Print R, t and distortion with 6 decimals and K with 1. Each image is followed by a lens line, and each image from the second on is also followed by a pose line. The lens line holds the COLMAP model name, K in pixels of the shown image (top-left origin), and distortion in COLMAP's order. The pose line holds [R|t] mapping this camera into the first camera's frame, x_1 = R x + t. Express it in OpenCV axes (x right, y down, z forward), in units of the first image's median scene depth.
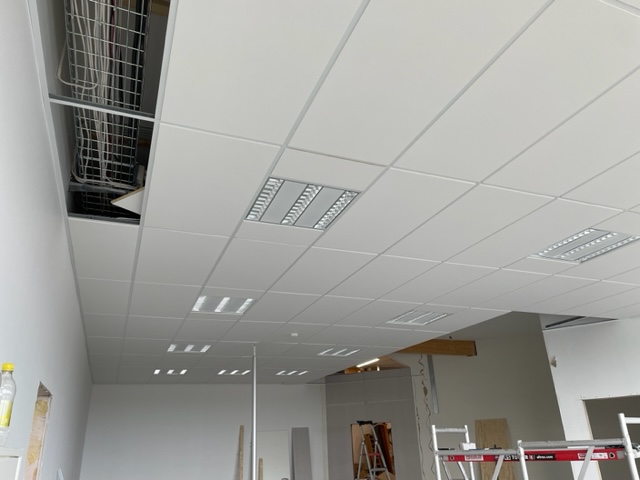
lens RADIAL K [[484.7, 0, 320.0], [0, 484.7, 240.0], [0, 0, 1]] dist [0.087115, -0.103980]
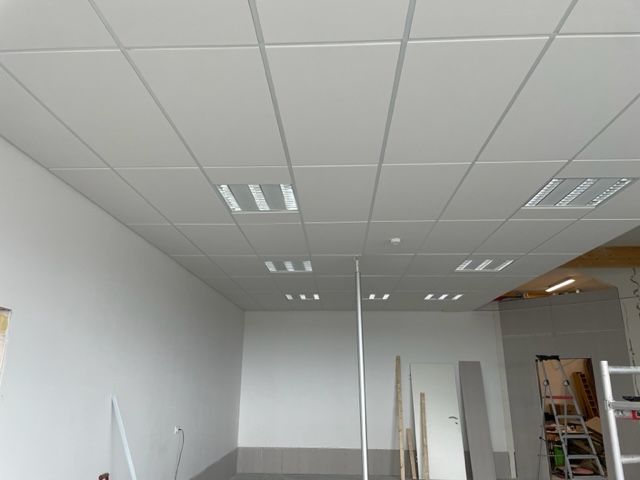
lens RADIAL K [[484.7, 0, 320.0], [0, 484.7, 240.0], [0, 0, 1]] dist [0.087115, -0.103980]
pose [[0.909344, -0.072331, -0.409710, 0.096387], [0.123196, 0.987421, 0.099110, 0.069643], [0.397388, -0.140600, 0.906816, 0.182774]]
